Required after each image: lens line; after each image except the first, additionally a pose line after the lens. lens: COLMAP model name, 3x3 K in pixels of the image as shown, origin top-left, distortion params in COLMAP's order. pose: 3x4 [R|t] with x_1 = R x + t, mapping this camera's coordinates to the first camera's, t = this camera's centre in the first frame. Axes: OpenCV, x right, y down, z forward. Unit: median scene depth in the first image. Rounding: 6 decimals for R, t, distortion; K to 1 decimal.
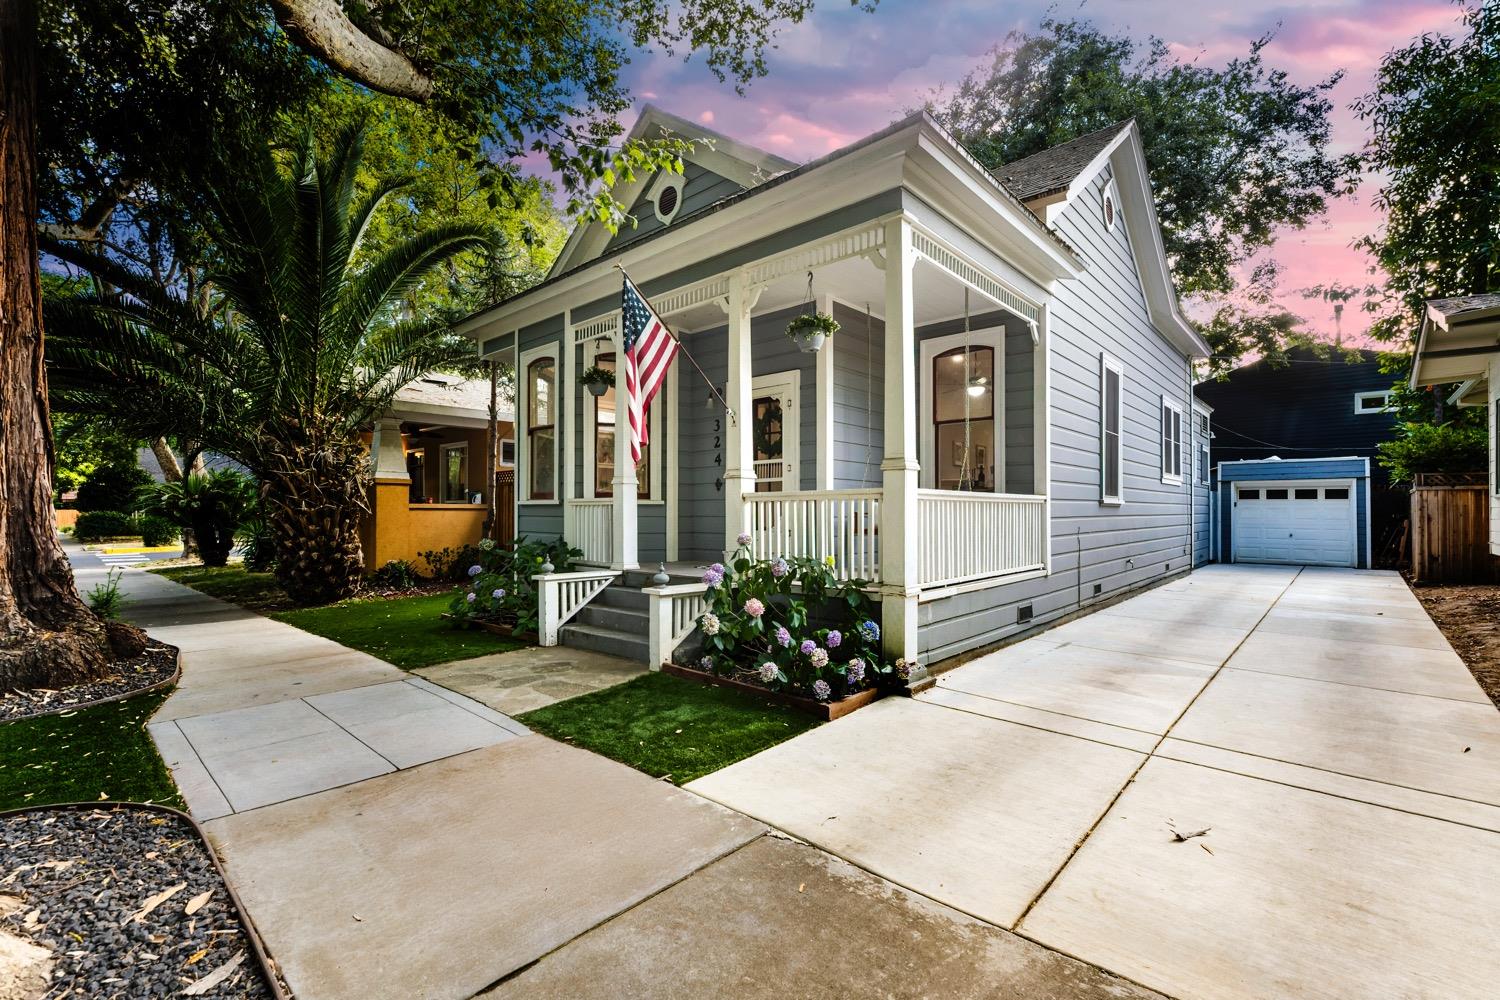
lens RADIAL K [[650.9, 0, 755.7], [0, 650.9, 503.0], [0, 0, 1]] dist [-0.002106, 0.000243]
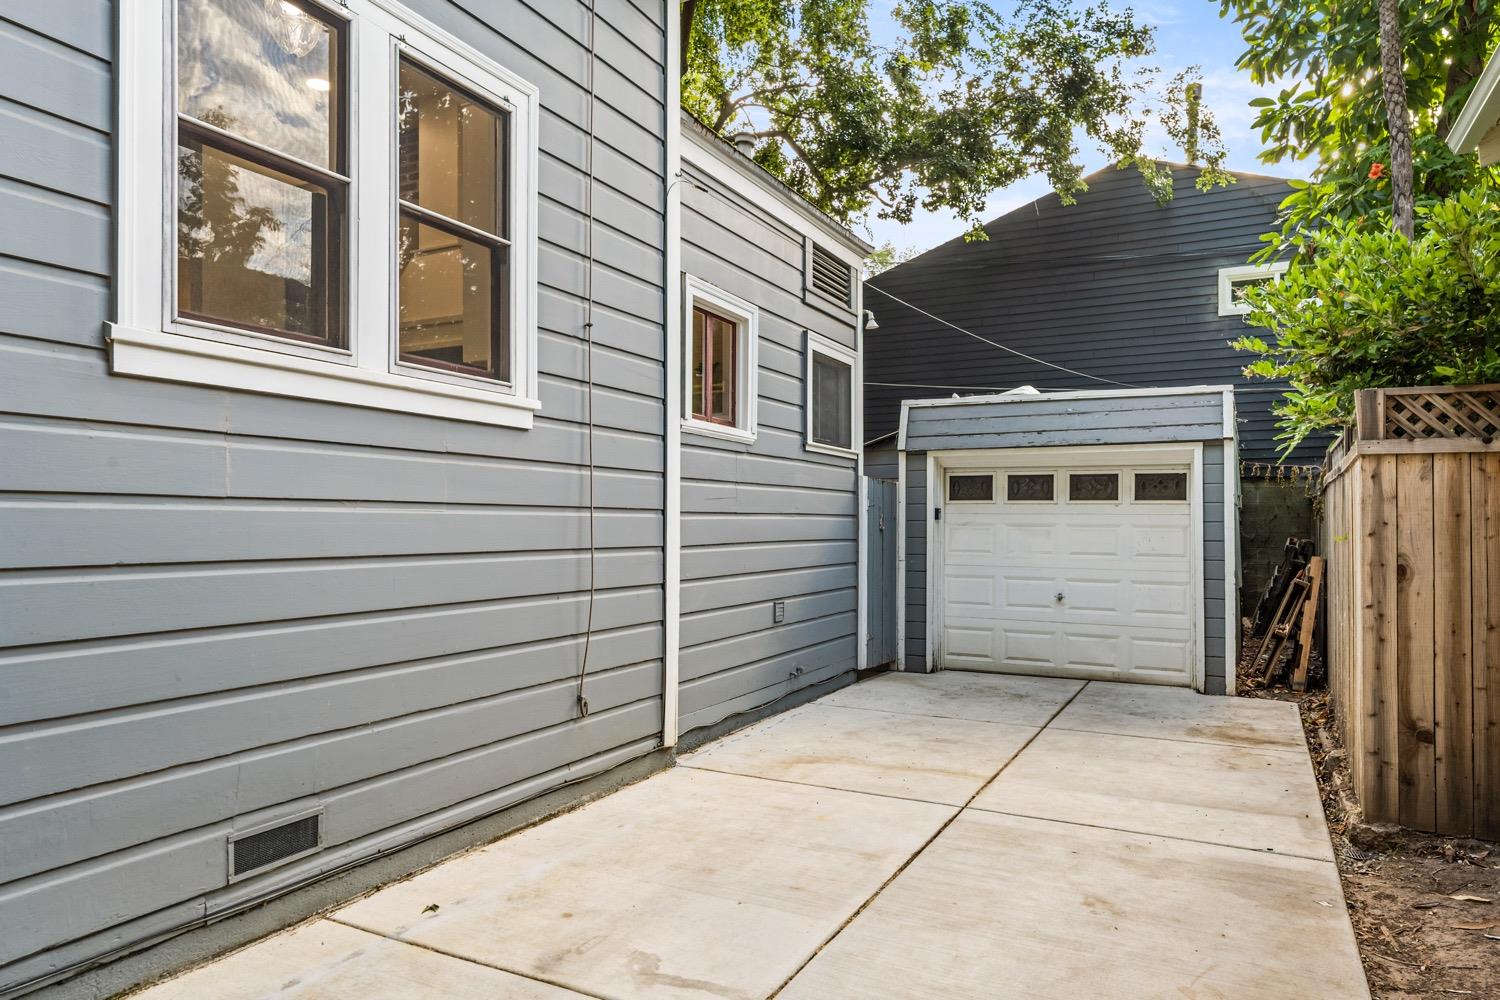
lens RADIAL K [[966.4, 0, 753.2], [0, 966.4, 511.5], [0, 0, 1]] dist [0.014441, 0.000315]
pose [[0.964014, 0.008541, 0.265714, 0.528740], [-0.007934, 0.999963, -0.003360, 0.003347], [-0.265733, 0.001131, 0.964046, 0.535510]]
